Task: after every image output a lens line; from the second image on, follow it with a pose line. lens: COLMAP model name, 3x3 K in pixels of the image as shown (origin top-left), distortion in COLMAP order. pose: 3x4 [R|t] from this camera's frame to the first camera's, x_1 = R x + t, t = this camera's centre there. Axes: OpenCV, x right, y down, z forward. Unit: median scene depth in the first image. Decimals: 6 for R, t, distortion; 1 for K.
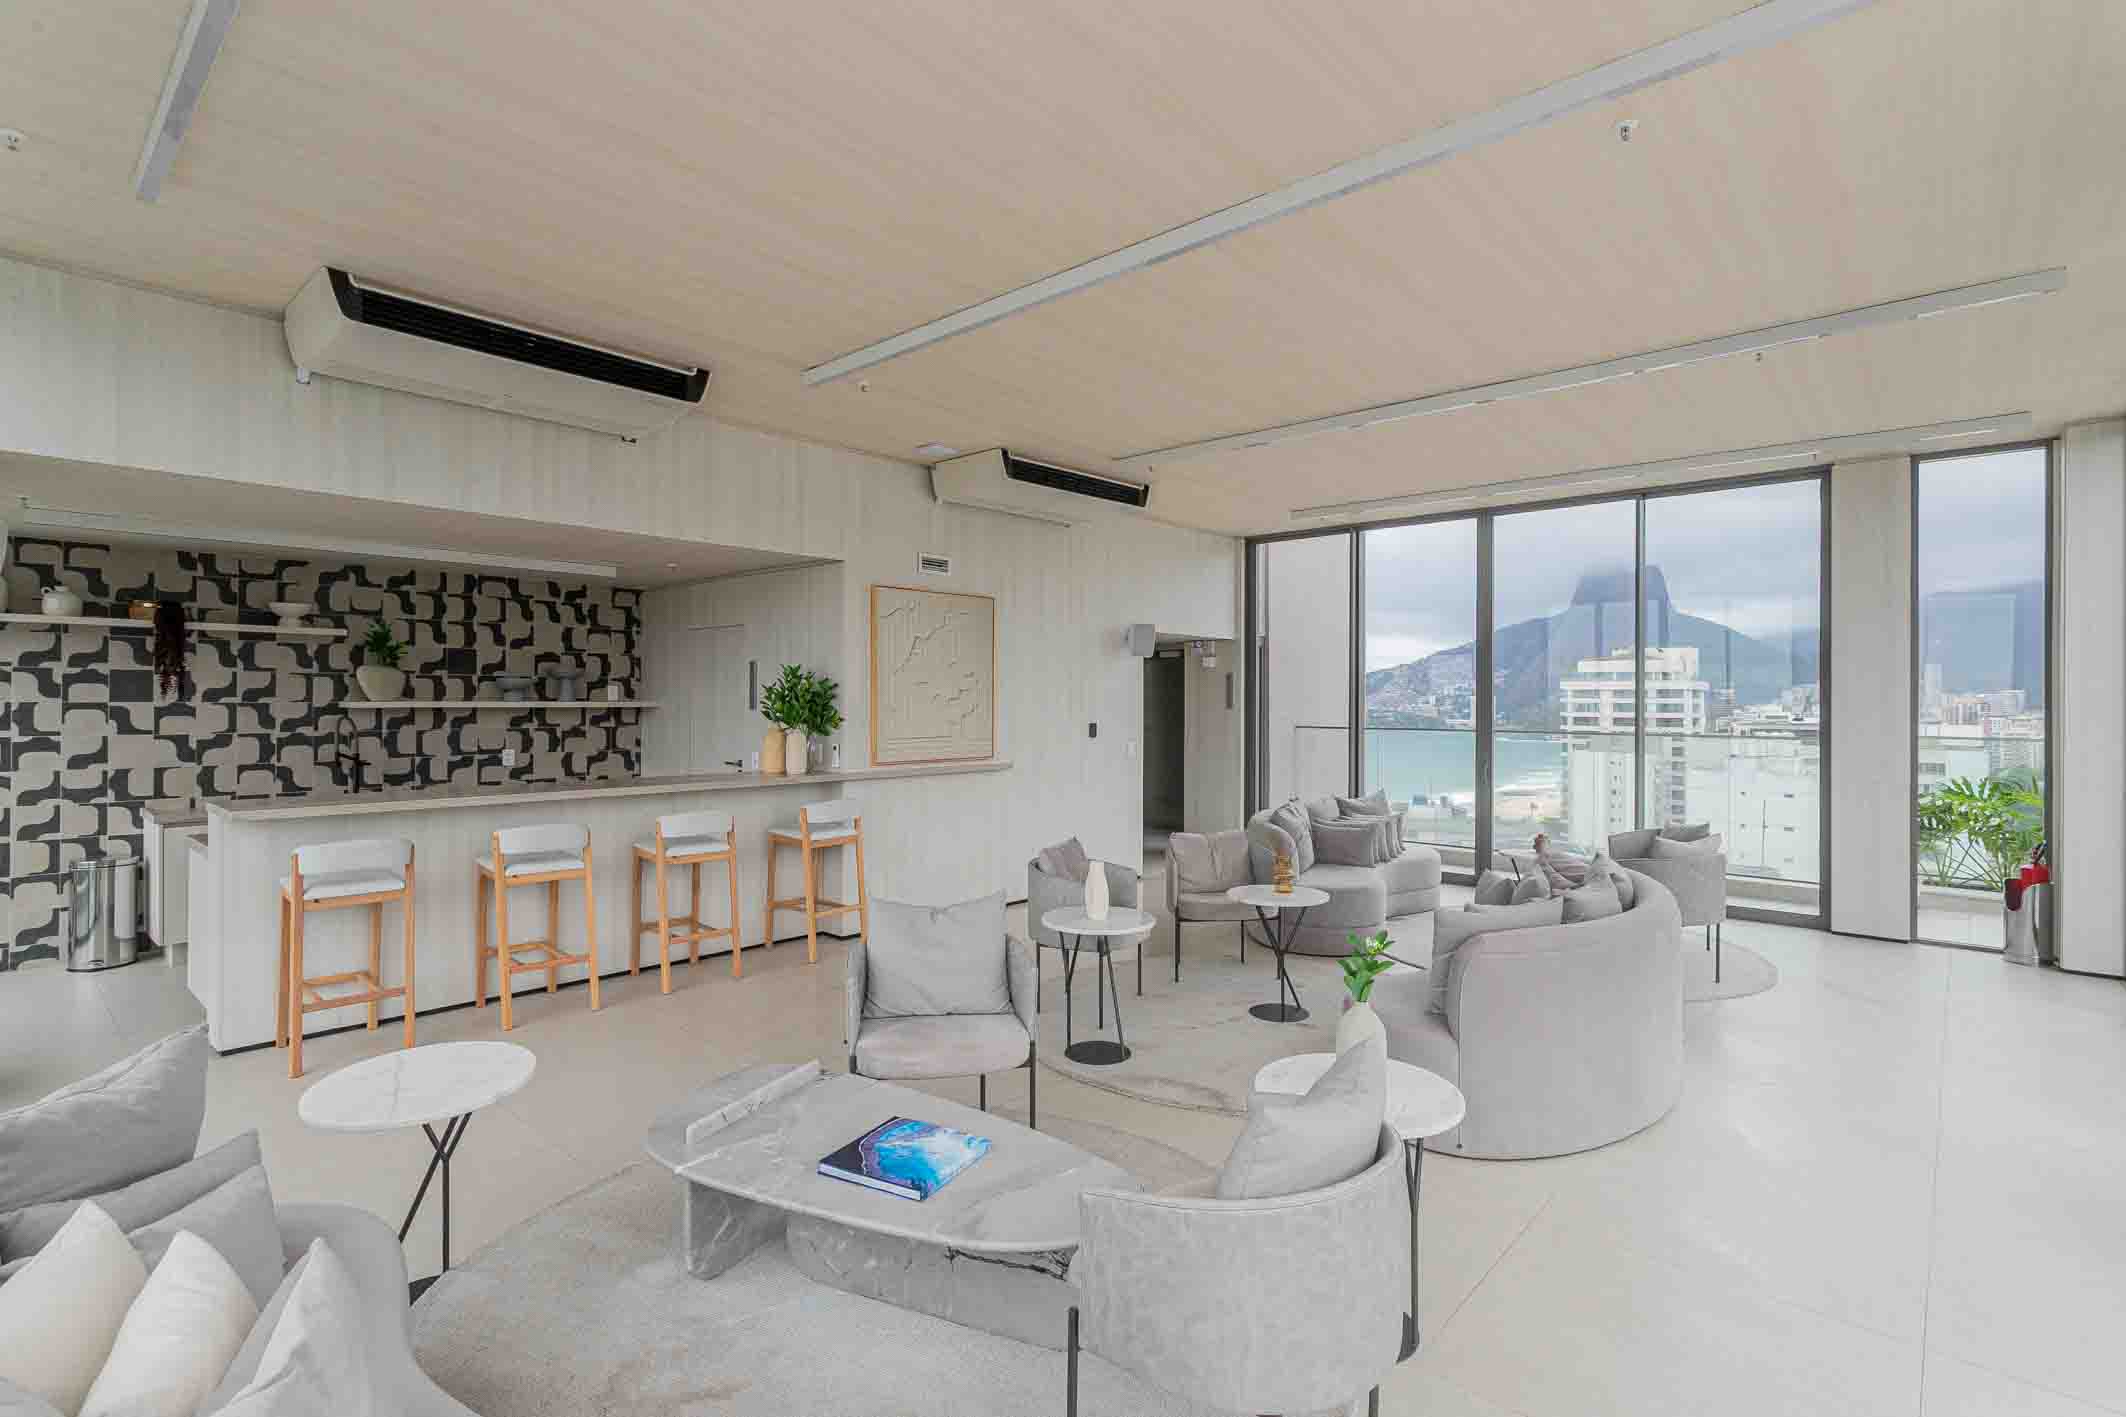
lens RADIAL K [[1023.4, 0, 1074.9], [0, 1023.4, 705.8], [0, 0, 1]] dist [-0.002998, 0.000220]
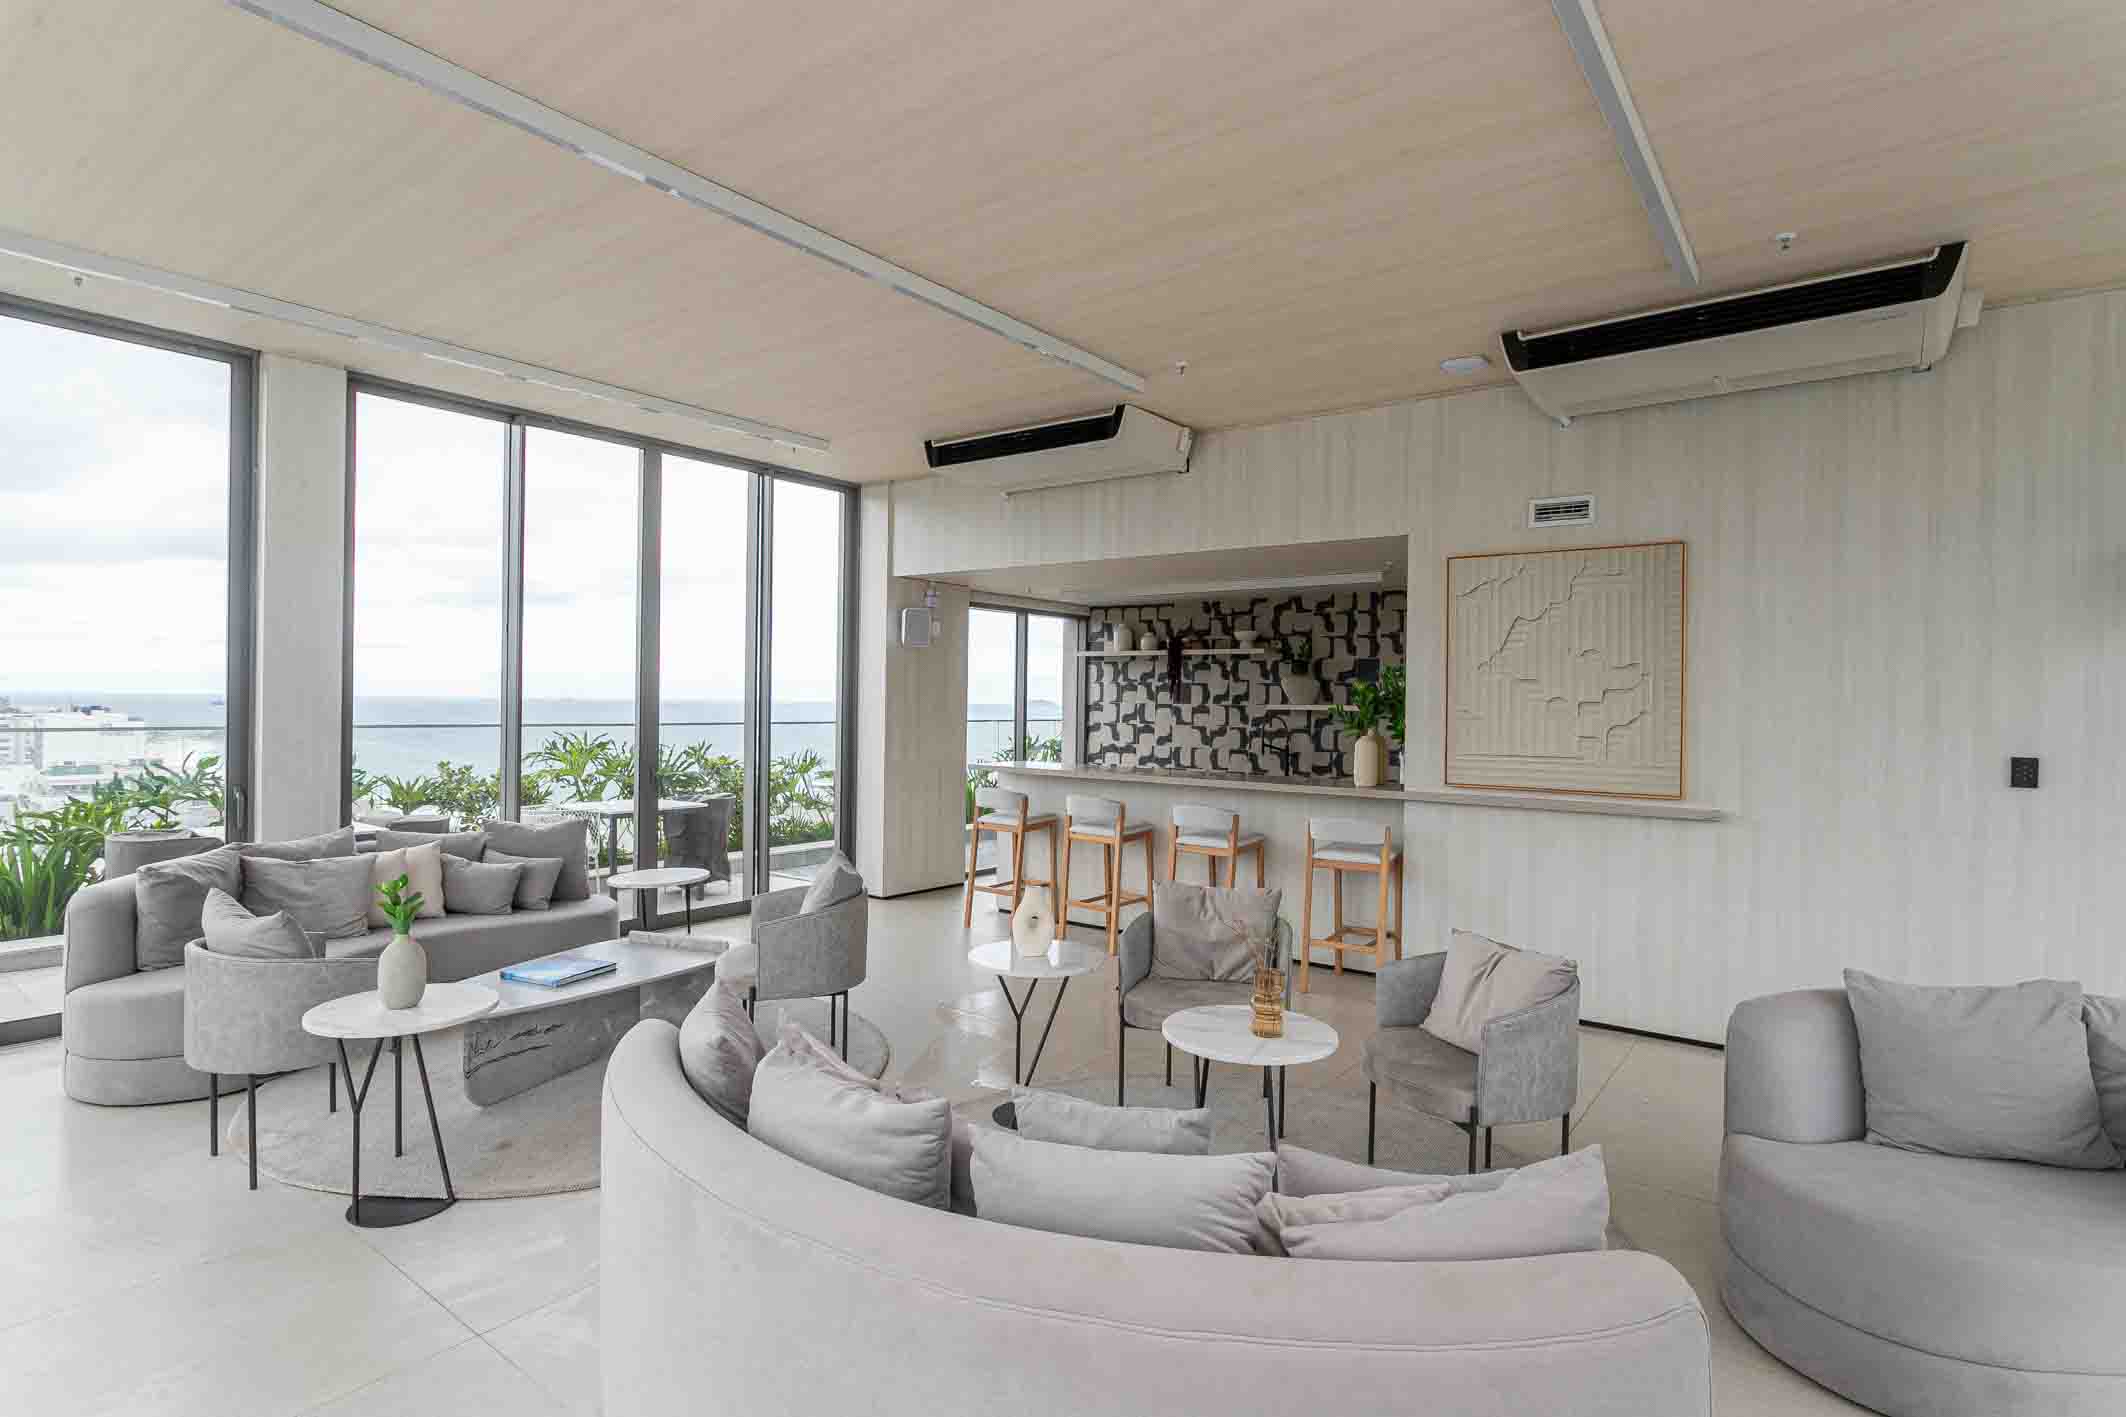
lens RADIAL K [[1066.3, 0, 1070.8], [0, 1066.3, 705.5], [0, 0, 1]] dist [-0.016806, 0.000317]
pose [[0.066663, 0.002519, -0.997772, 0.607003], [-0.018122, 0.999835, 0.001314, -0.000220], [0.997611, 0.017995, 0.066698, 0.664375]]
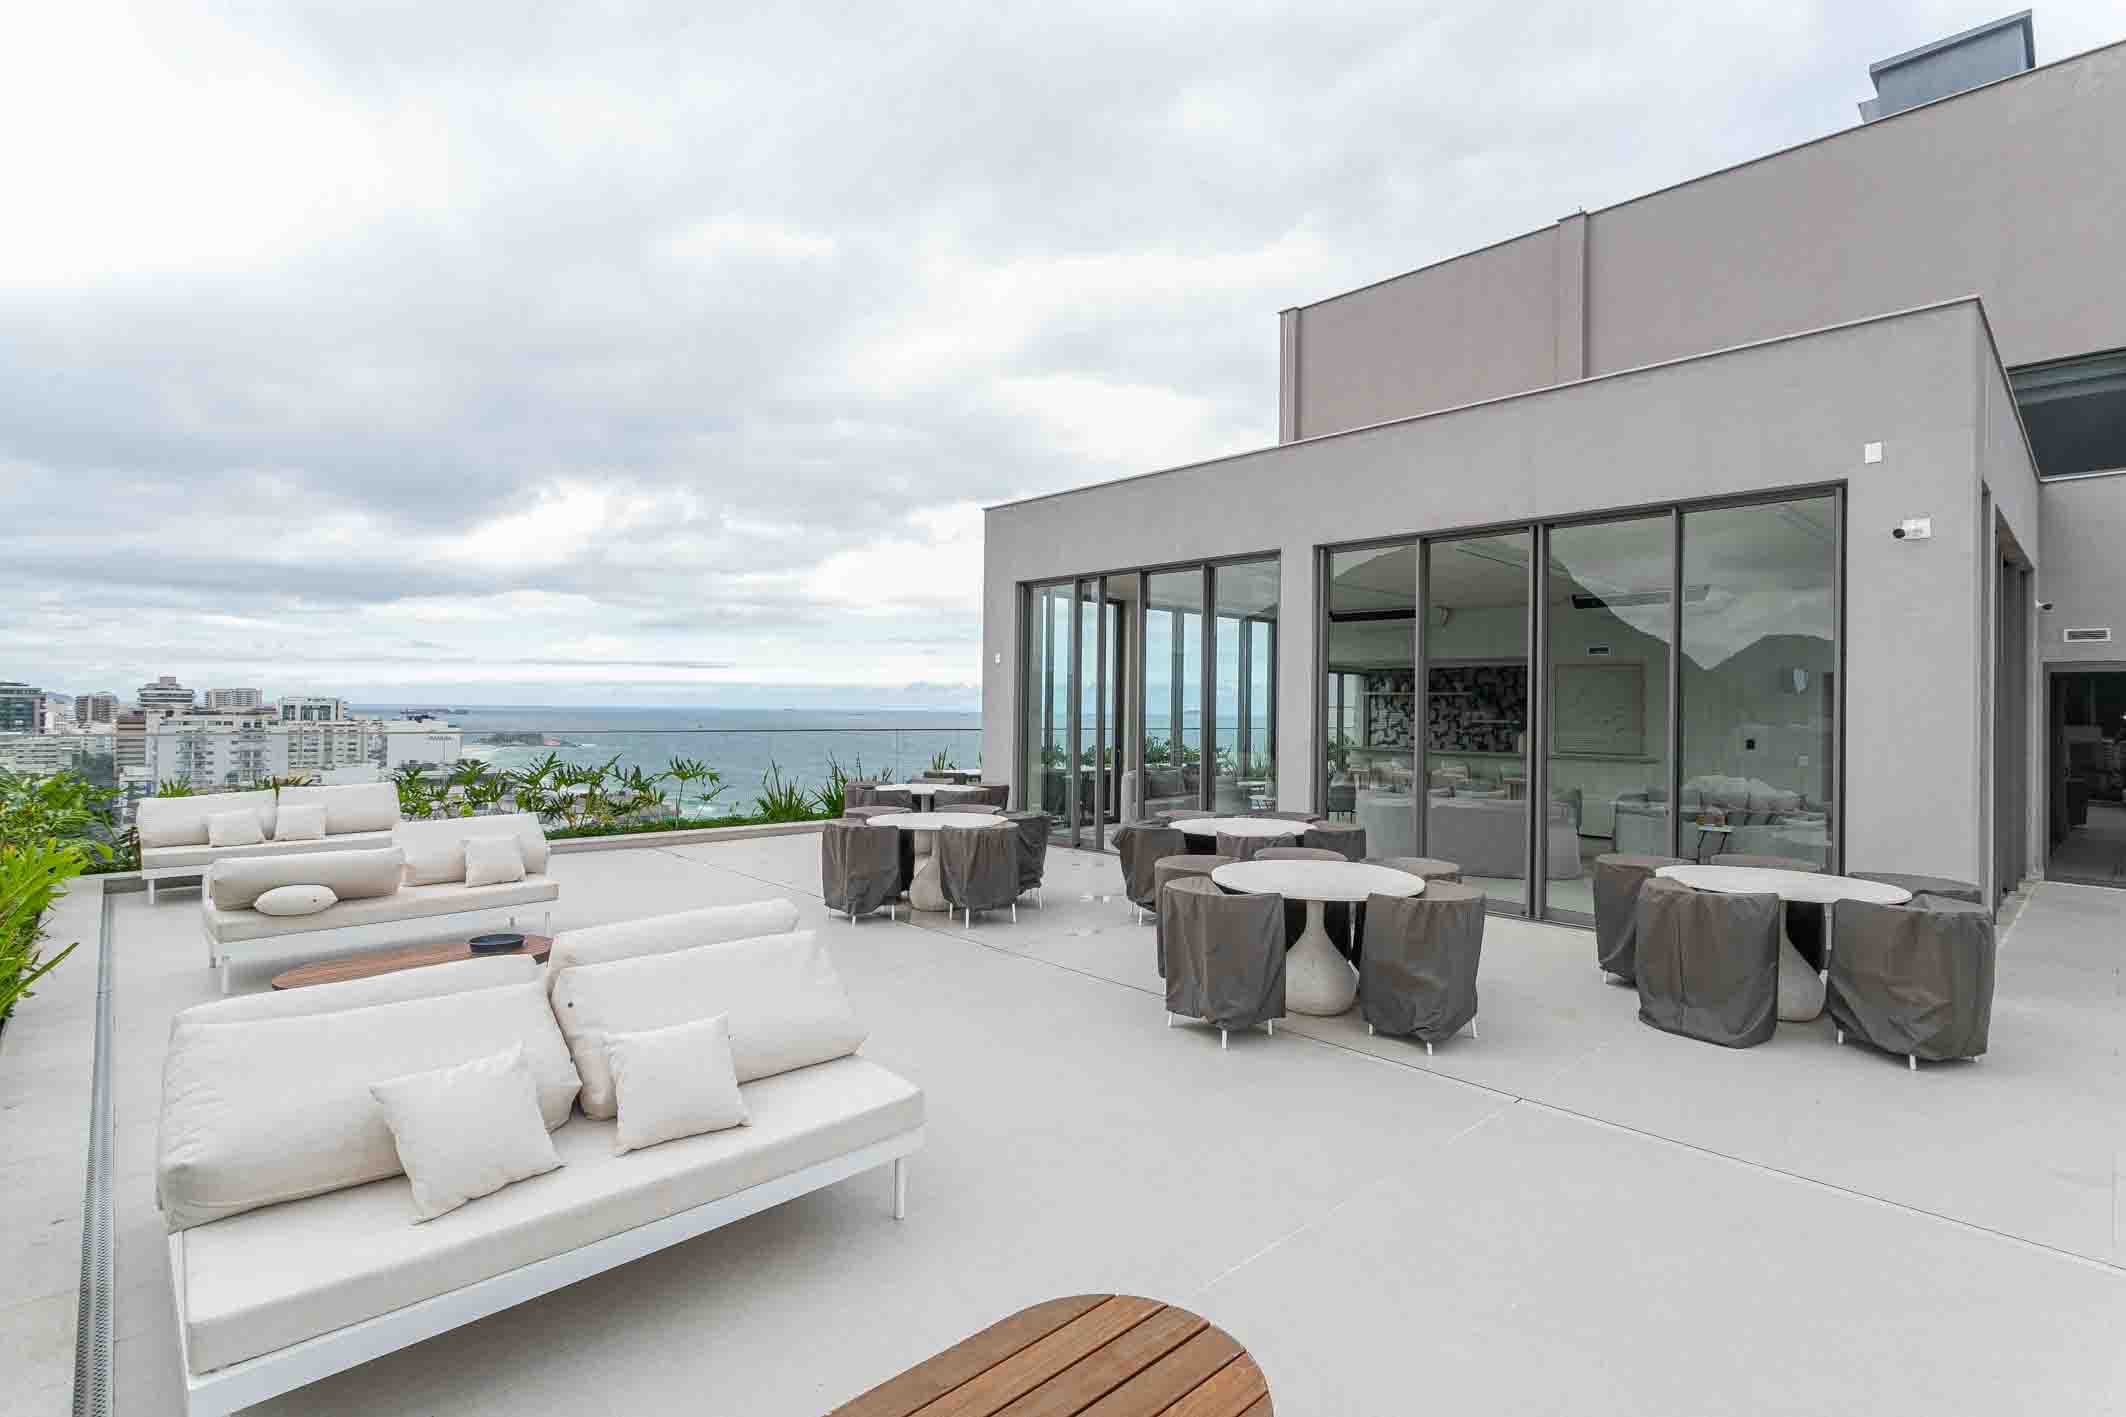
lens RADIAL K [[1023.4, 0, 1065.7], [0, 1023.4, 705.5], [0, 0, 1]] dist [-0.002998, 0.000220]
pose [[-0.082609, -0.007473, -0.996554, 1.982595], [-0.019856, 0.999786, -0.005852, -0.005089], [0.996384, 0.019304, -0.082740, 0.179913]]
